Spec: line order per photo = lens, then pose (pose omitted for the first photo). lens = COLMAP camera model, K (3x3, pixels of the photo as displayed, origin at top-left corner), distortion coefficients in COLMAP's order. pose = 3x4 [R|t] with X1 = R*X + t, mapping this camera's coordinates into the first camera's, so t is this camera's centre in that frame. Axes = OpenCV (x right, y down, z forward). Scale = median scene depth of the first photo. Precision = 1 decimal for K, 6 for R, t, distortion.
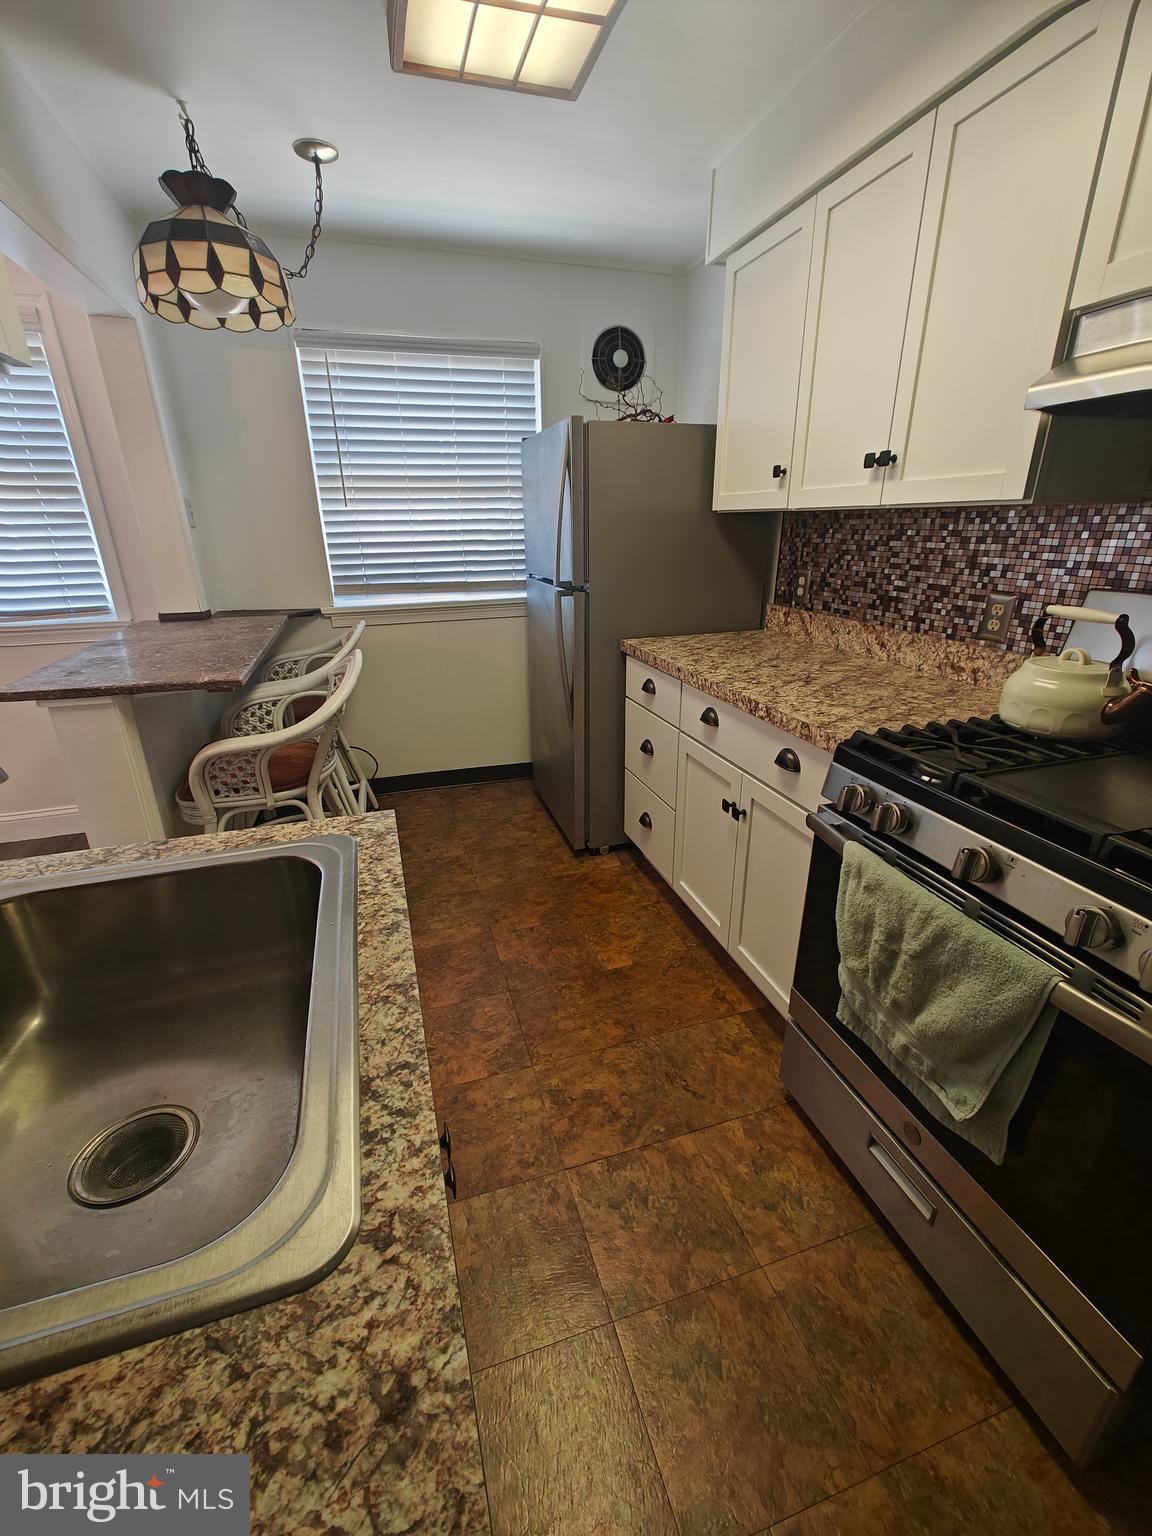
lens RADIAL K [[638.8, 0, 576.0], [0, 638.8, 768.0], [0, 0, 1]] dist [-0.001399, -0.000191]
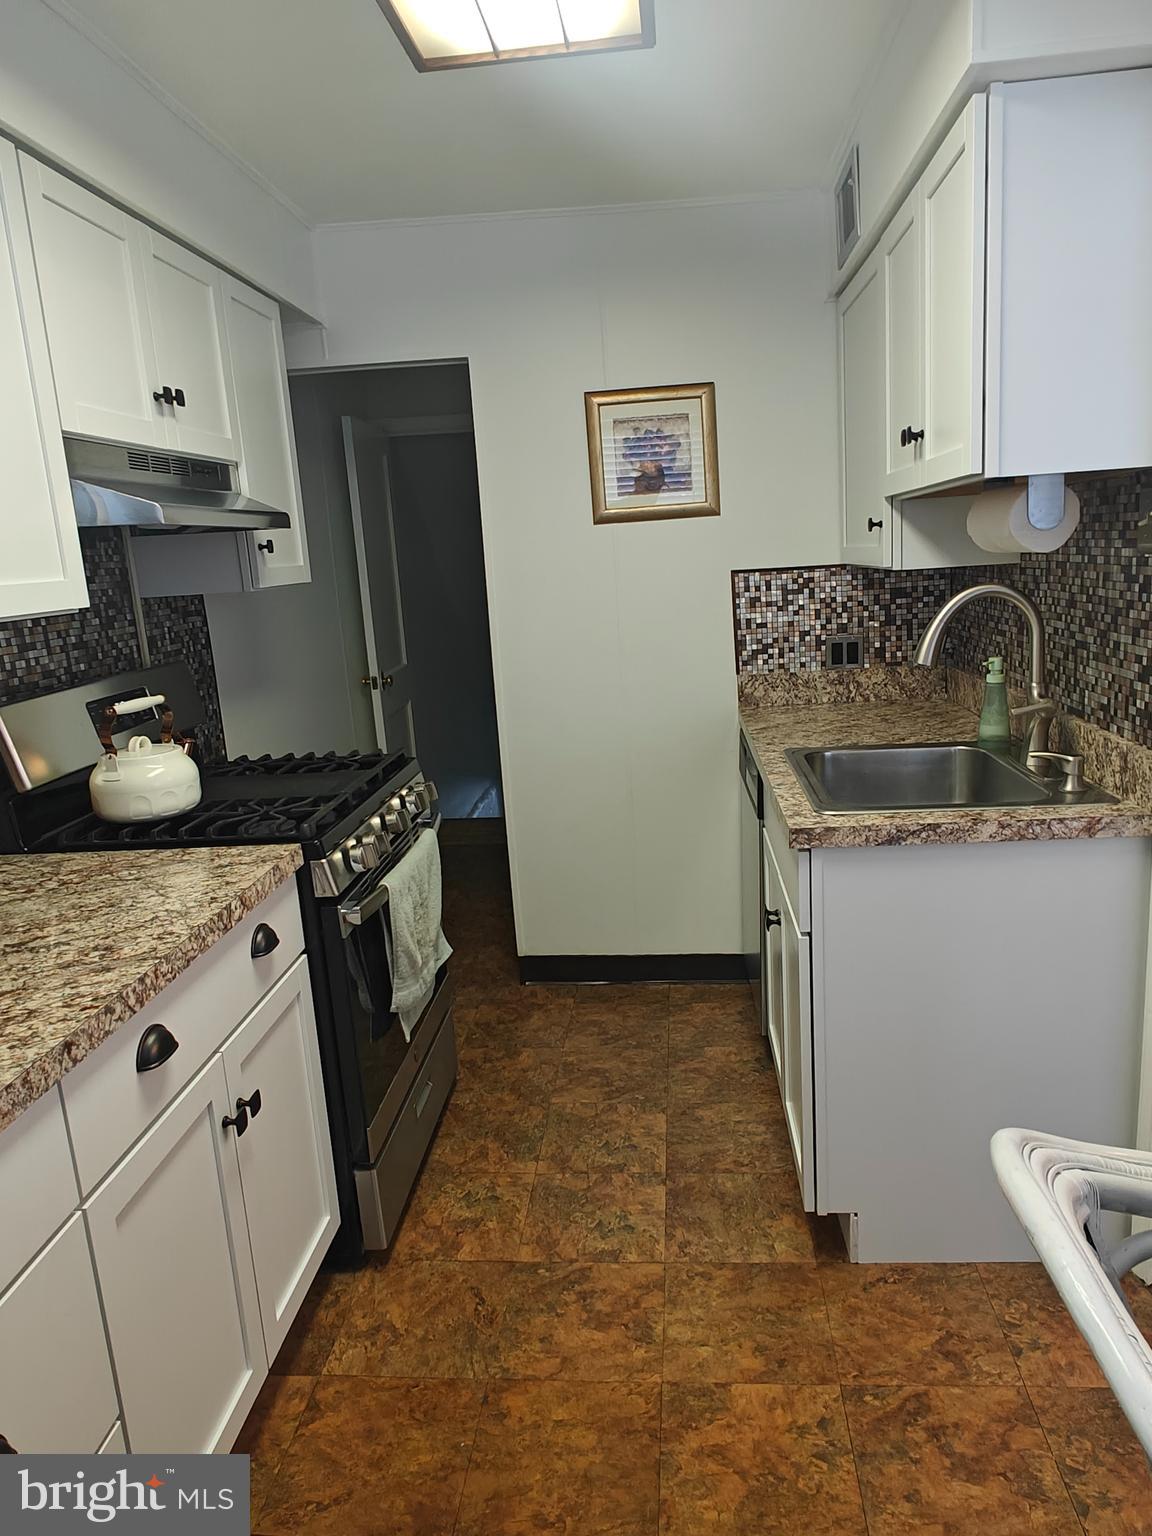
lens RADIAL K [[1004.1, 0, 601.7], [0, 1004.1, 769.6], [0, 0, 1]] dist [0.000765, -0.028833]
pose [[-0.927592, -0.013084, 0.373366, -0.360889], [0.198281, 0.829775, 0.521687, -0.565704], [-0.316635, 0.557944, -0.767099, 1.361113]]
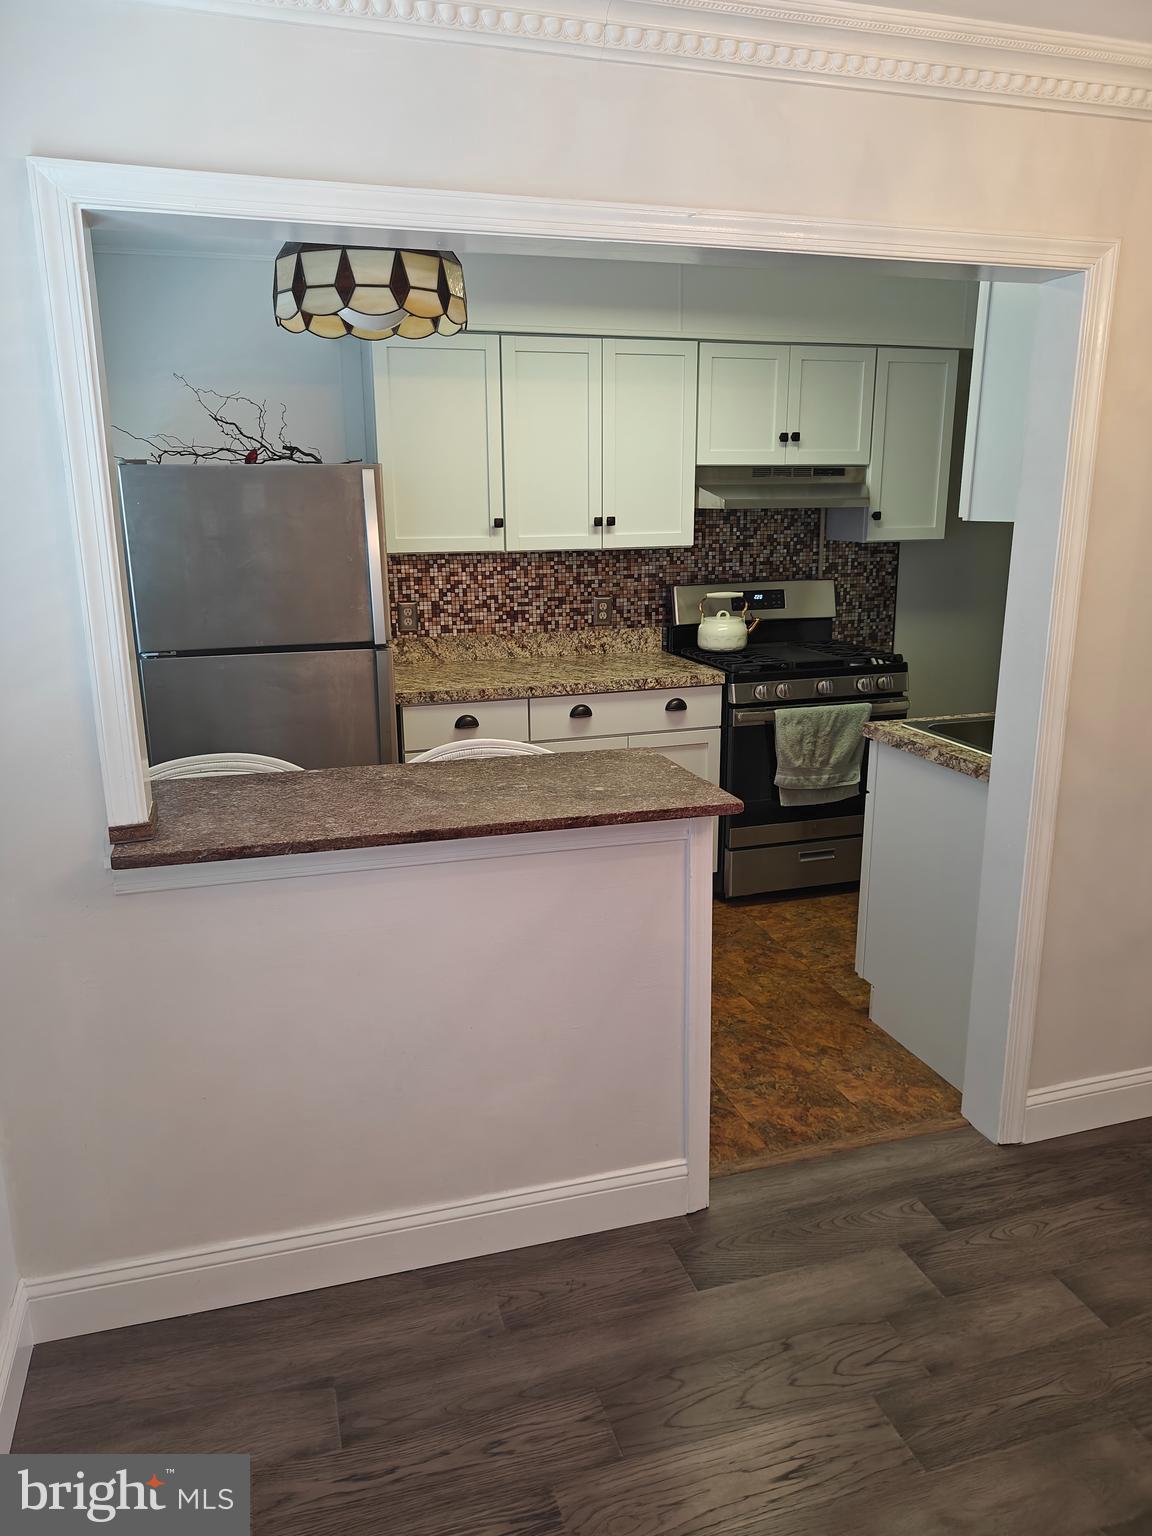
lens RADIAL K [[1072.8, 0, 576.0], [0, 1072.8, 768.0], [0, 0, 1]] dist [0.024360, -0.003326]
pose [[-0.001895, -0.236556, 0.971616, -1.888849], [0.368268, 0.903167, 0.220609, -0.456148], [-0.929718, 0.358234, 0.085404, 0.885771]]
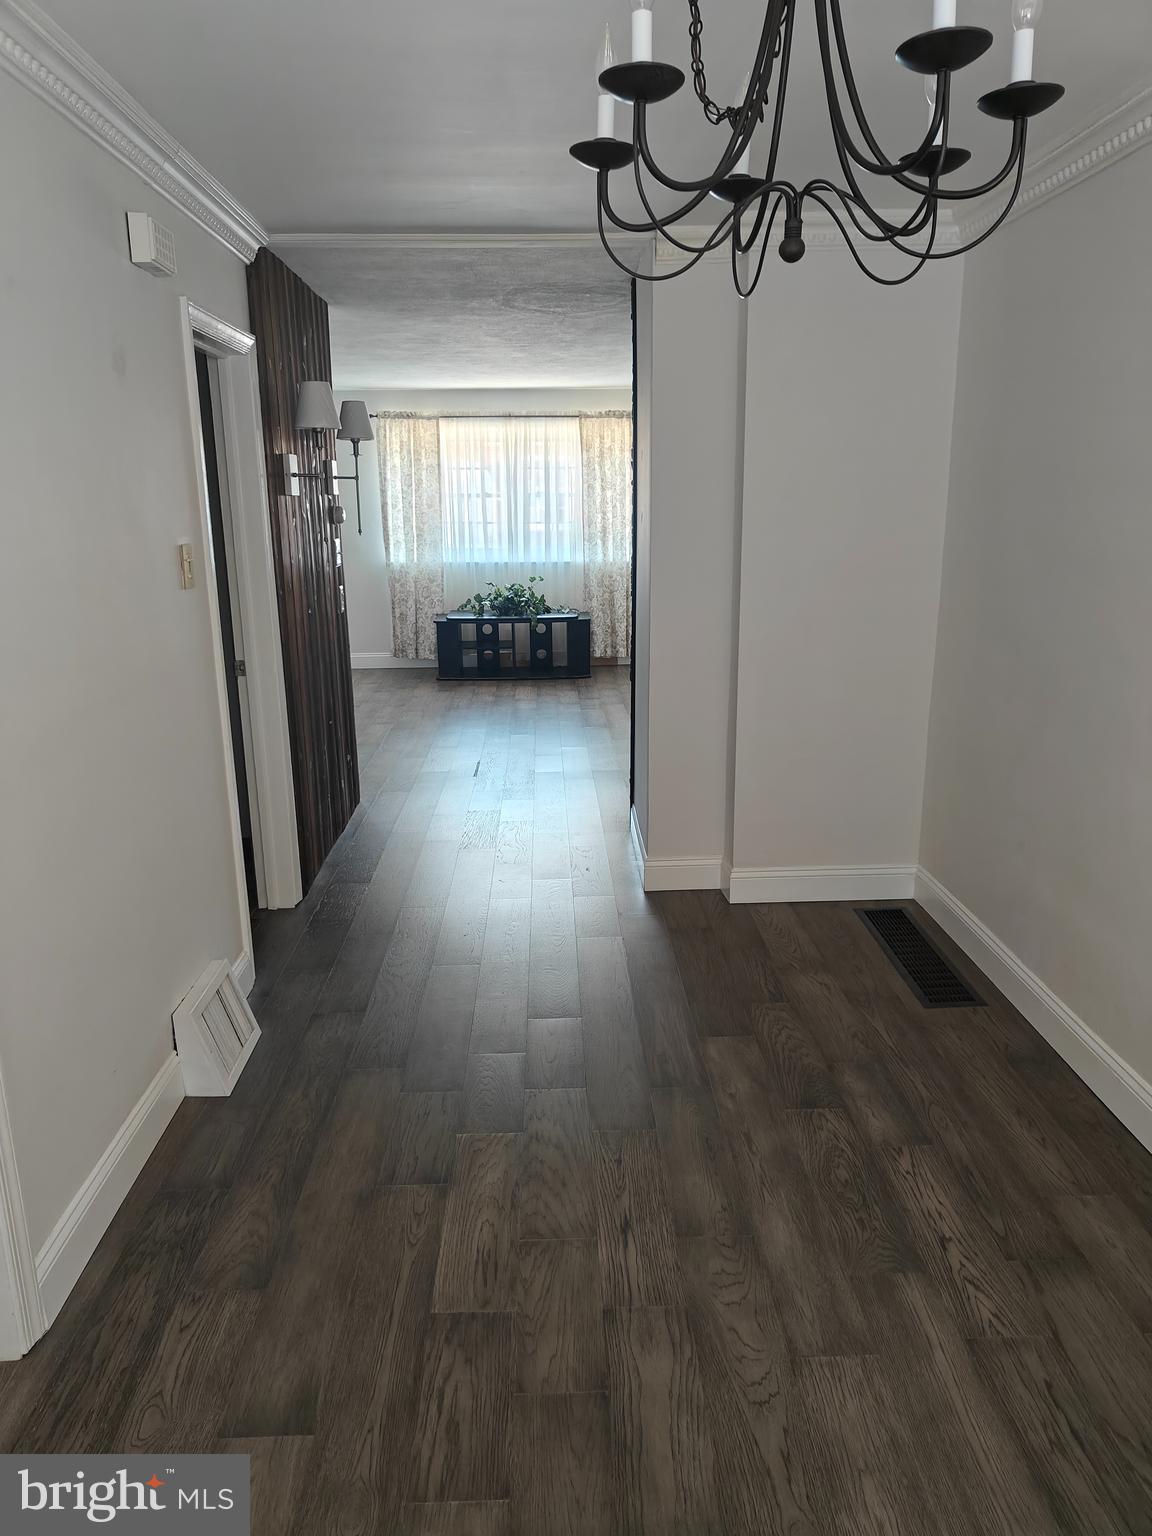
lens RADIAL K [[1072.8, 0, 576.0], [0, 1072.8, 768.0], [0, 0, 1]] dist [0.024360, -0.003326]
pose [[-0.962822, -0.046218, 0.266154, -1.376814], [0.116347, 0.818241, 0.562978, -0.484681], [-0.243798, 0.573014, -0.782443, 1.037527]]
